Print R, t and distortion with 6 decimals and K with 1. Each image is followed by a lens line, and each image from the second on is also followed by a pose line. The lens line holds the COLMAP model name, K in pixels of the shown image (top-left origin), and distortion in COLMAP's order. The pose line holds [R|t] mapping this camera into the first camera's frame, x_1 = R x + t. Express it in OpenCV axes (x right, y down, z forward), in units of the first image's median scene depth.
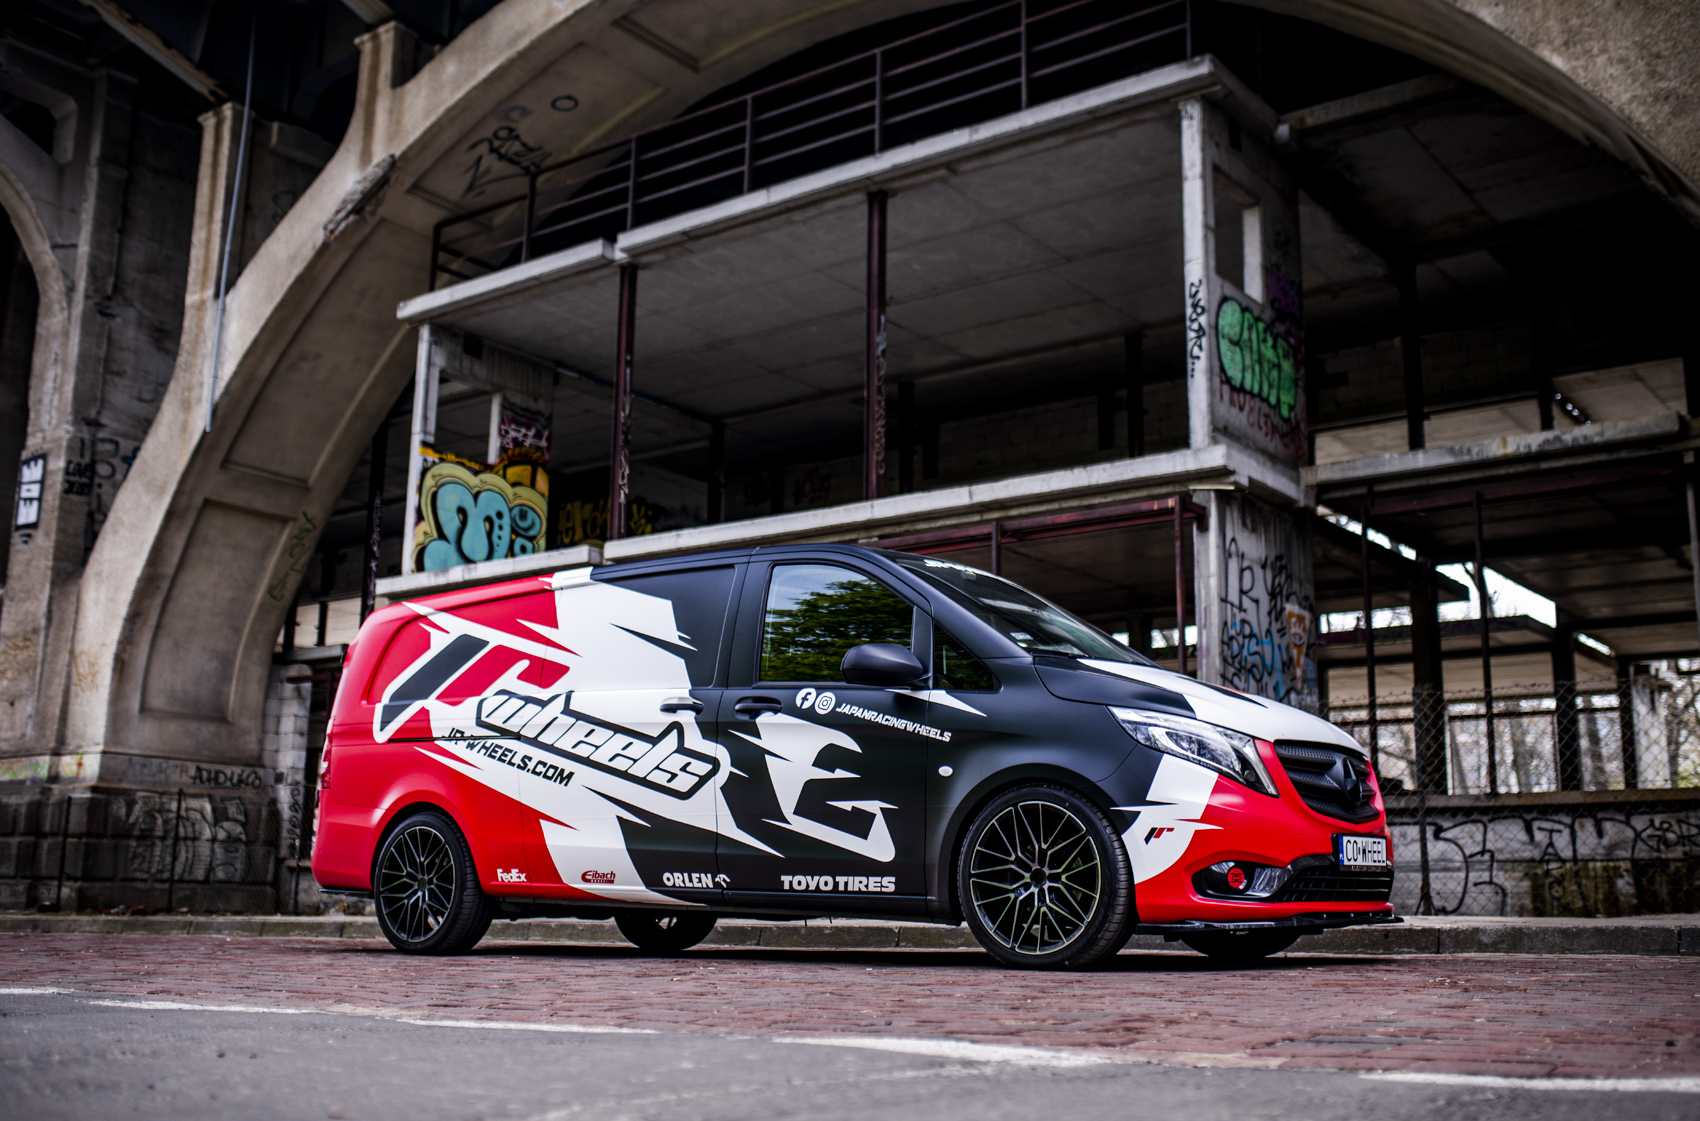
lens RADIAL K [[1727.6, 0, 850.6], [0, 1727.6, 558.3], [0, 0, 1]] dist [-0.020932, 0.000000]
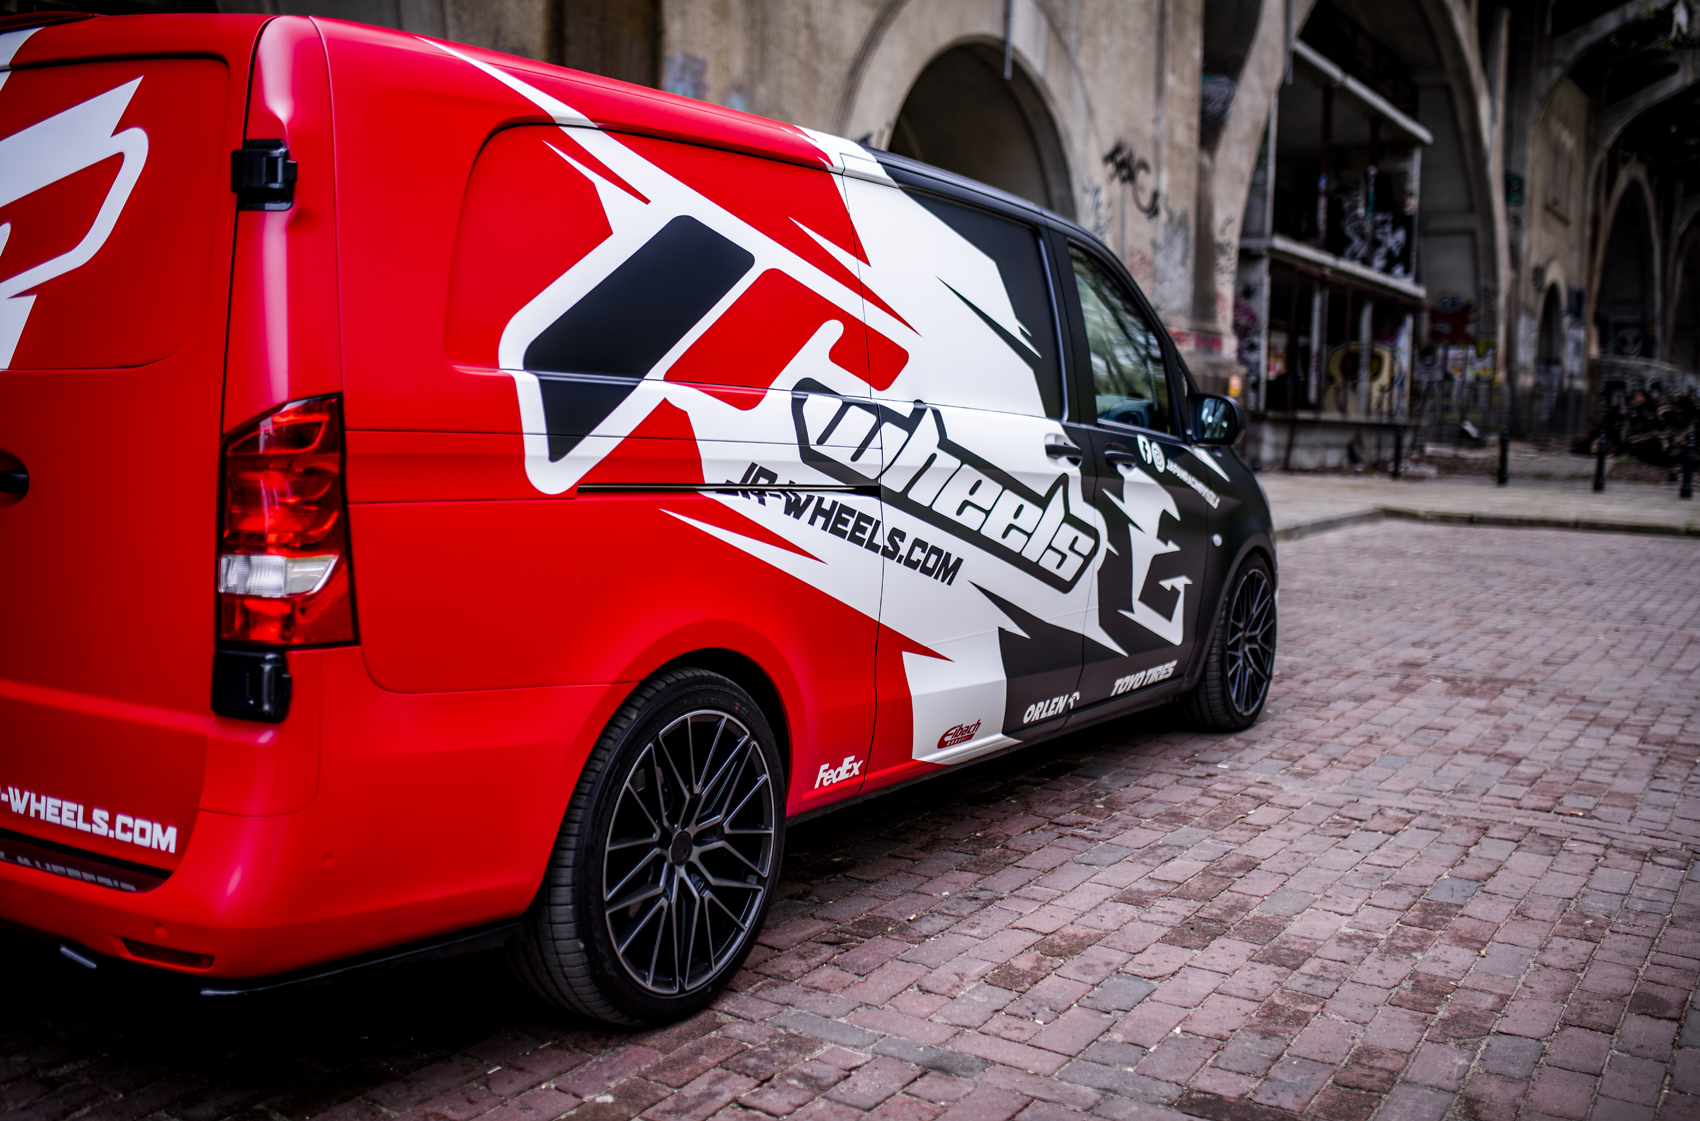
lens RADIAL K [[1727.6, 0, 862.3], [0, 1727.6, 551.7], [0, 0, 1]] dist [-0.020932, 0.000000]
pose [[-0.133202, -0.098297, 0.986202, -0.685679], [-0.219505, 0.973283, 0.067362, 0.090768], [-0.966475, -0.207503, -0.151220, 1.099926]]
